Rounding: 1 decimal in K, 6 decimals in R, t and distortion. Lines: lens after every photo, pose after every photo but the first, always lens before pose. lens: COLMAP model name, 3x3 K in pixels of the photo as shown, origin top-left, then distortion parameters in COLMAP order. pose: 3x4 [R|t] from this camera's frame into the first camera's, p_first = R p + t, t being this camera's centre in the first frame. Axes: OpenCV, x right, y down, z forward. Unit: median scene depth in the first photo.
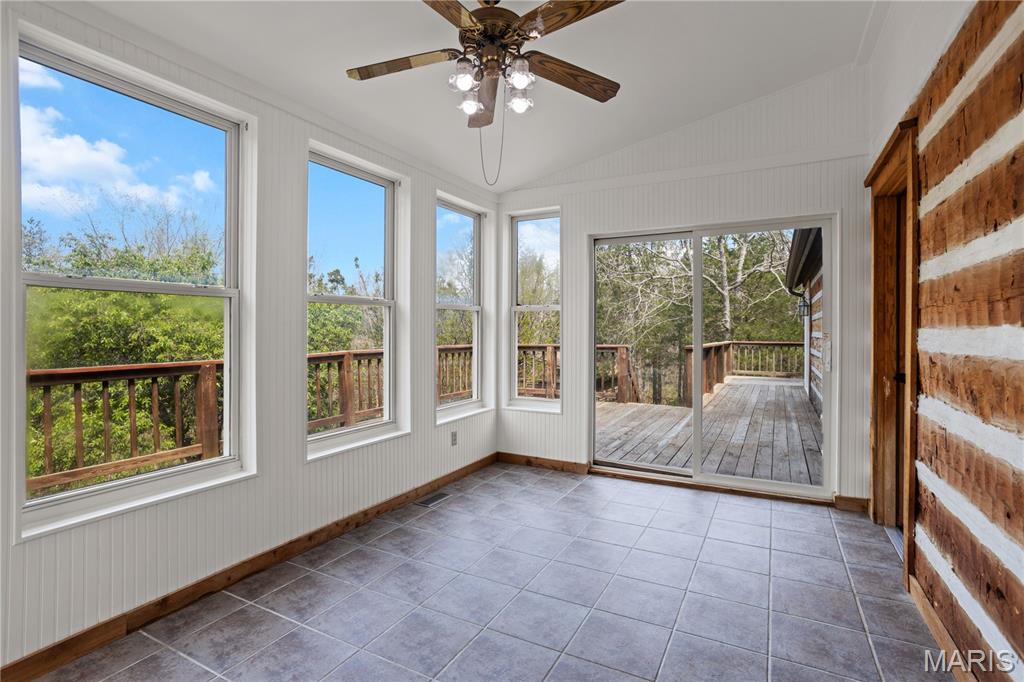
lens RADIAL K [[493.0, 0, 510.1], [0, 493.0, 330.7], [0, 0, 1]] dist [-0.055166, 0.035372]
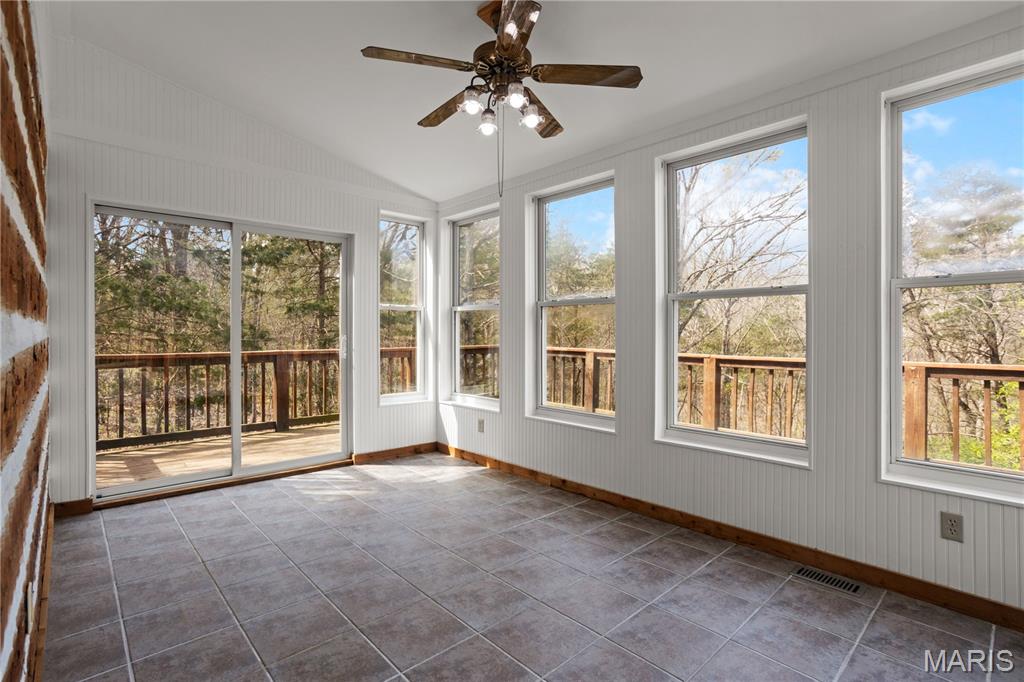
lens RADIAL K [[493.0, 0, 510.1], [0, 493.0, 330.7], [0, 0, 1]] dist [-0.055166, 0.035372]
pose [[-0.330336, -0.000028, -0.943863, 0.826174], [0.004836, 0.999987, -0.001722, 0.009549], [0.943851, -0.005134, -0.330332, 1.119352]]
